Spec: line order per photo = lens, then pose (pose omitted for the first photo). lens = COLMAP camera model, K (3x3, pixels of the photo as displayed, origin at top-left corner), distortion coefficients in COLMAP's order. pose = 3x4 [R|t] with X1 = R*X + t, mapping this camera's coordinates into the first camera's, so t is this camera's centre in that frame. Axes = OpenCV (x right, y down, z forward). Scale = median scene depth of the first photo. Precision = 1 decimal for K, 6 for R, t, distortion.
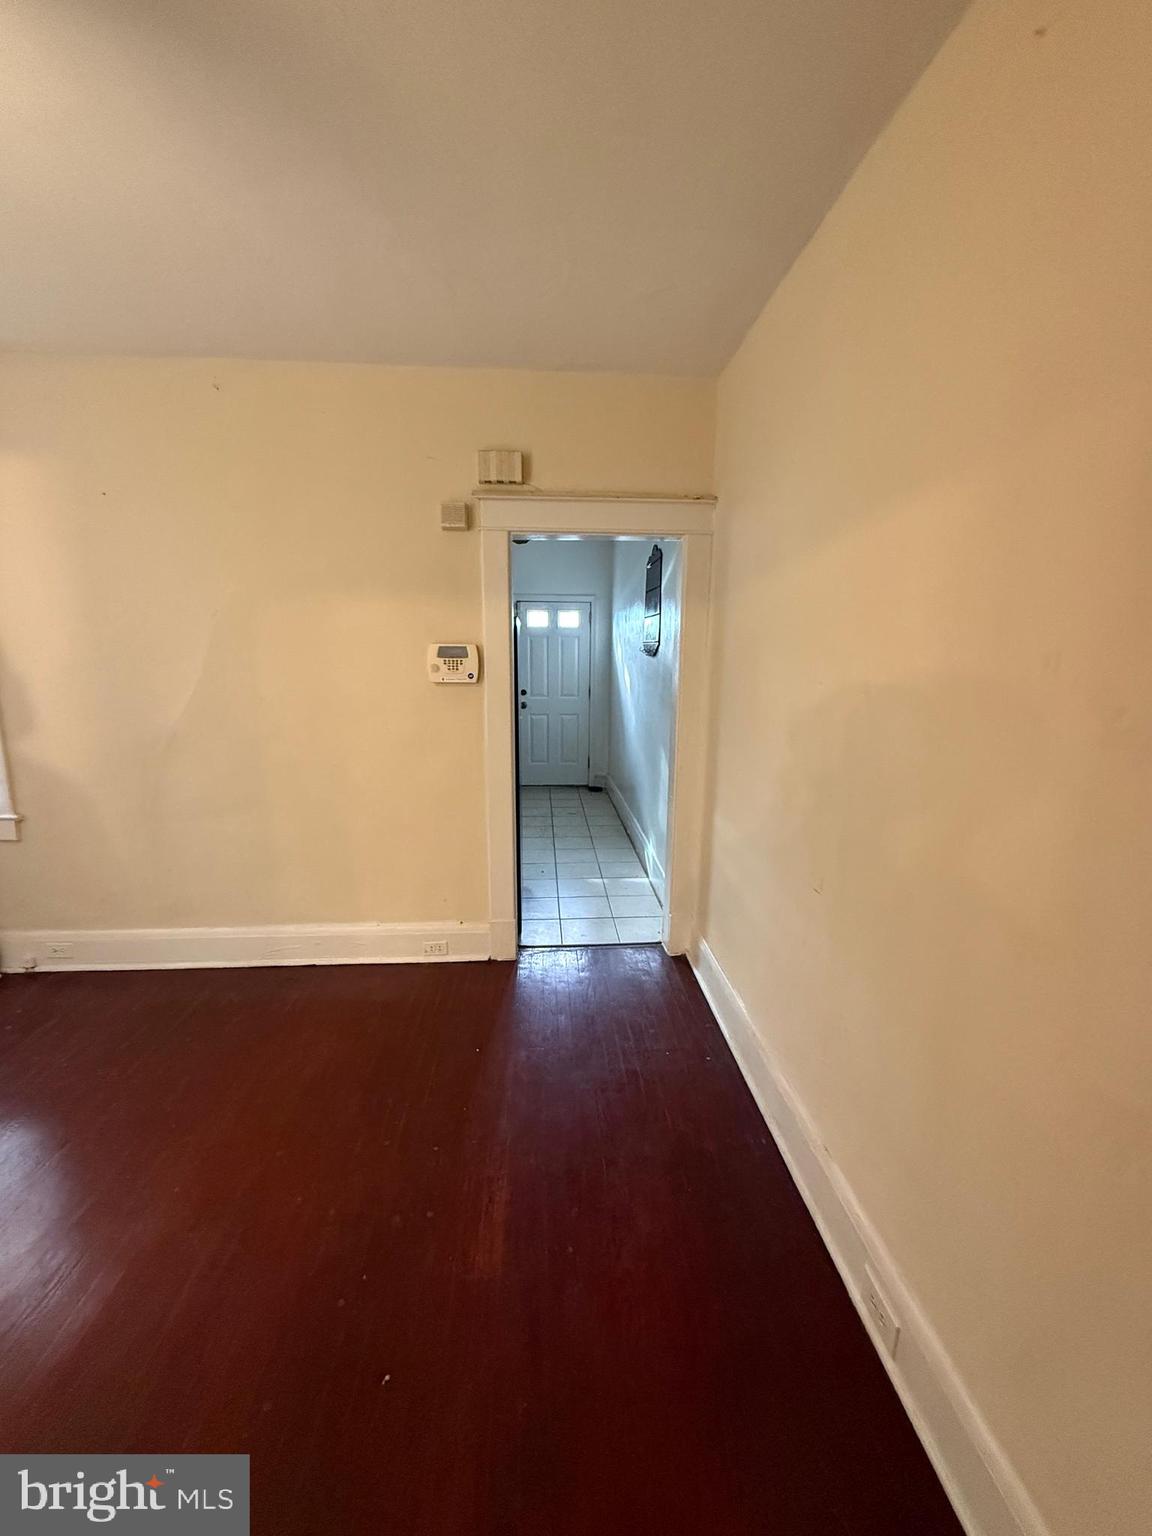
lens RADIAL K [[610.0, 0, 575.4], [0, 610.0, 762.6], [0, 0, 1]] dist [0.000455, -0.000524]
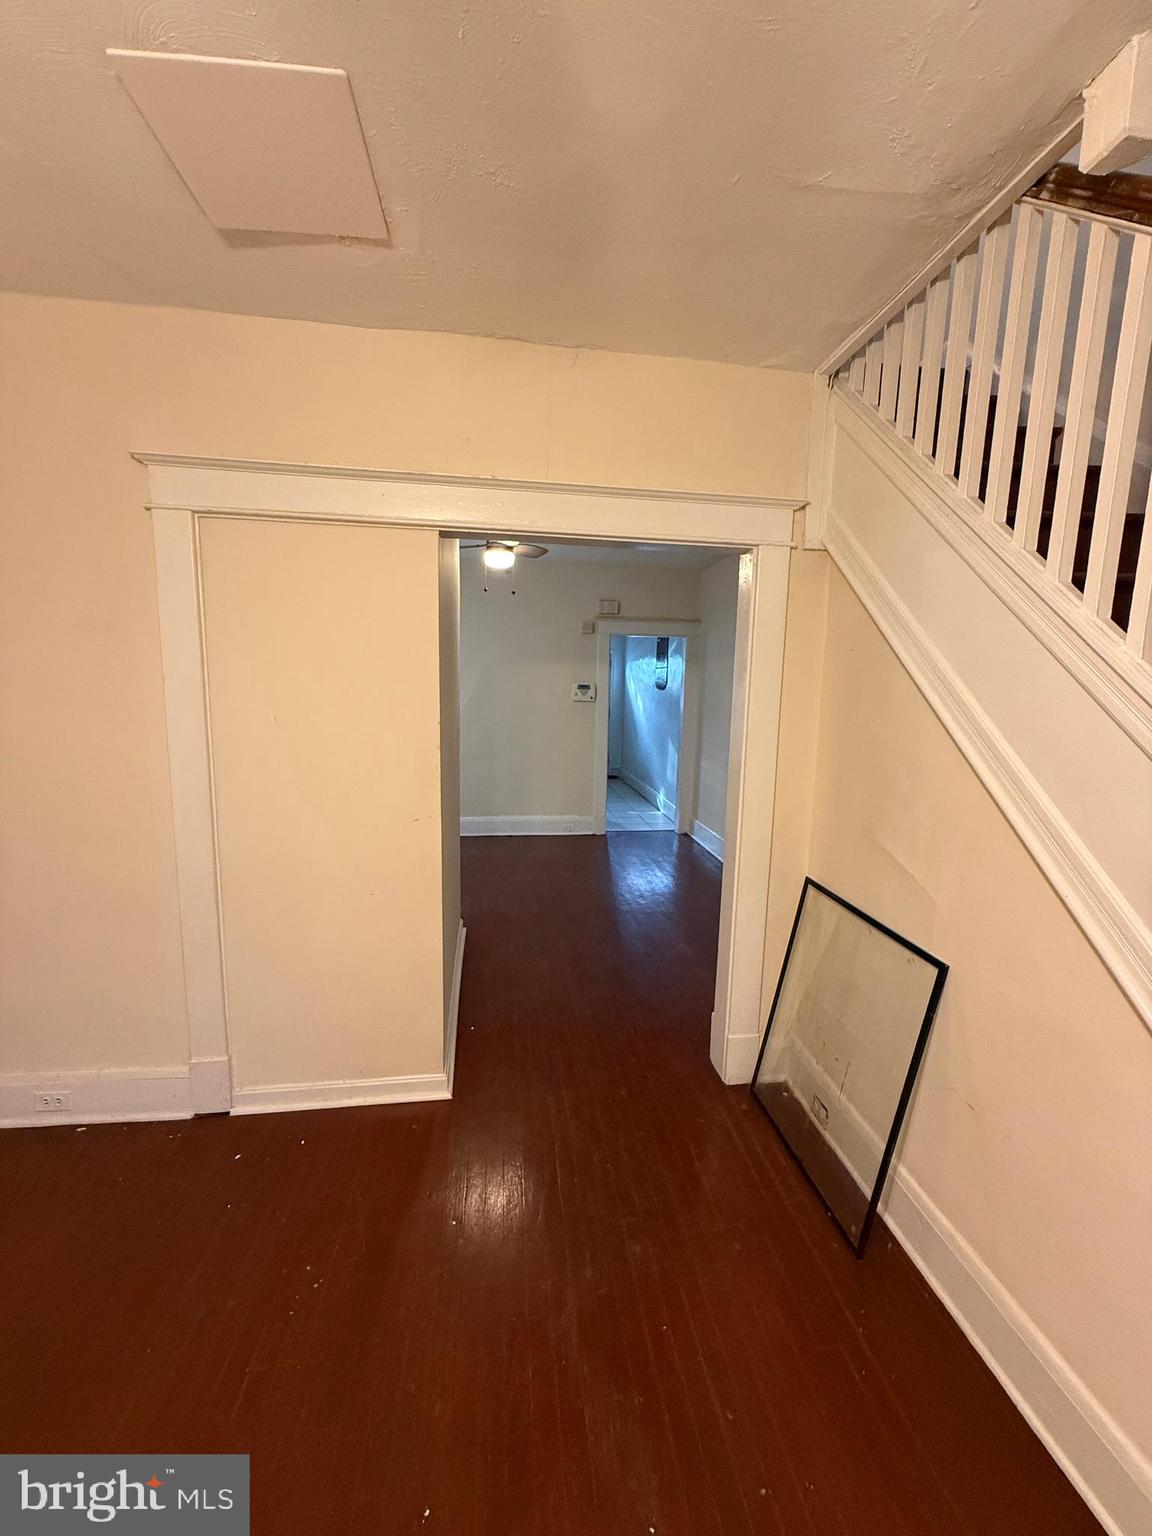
lens RADIAL K [[610.0, 0, 575.4], [0, 610.0, 762.6], [0, 0, 1]] dist [0.000455, -0.000524]
pose [[0.998143, 0.003699, 0.060802, -0.354243], [-0.000662, 0.998755, -0.049880, 0.197416], [-0.060911, 0.049748, 0.996903, -1.155939]]
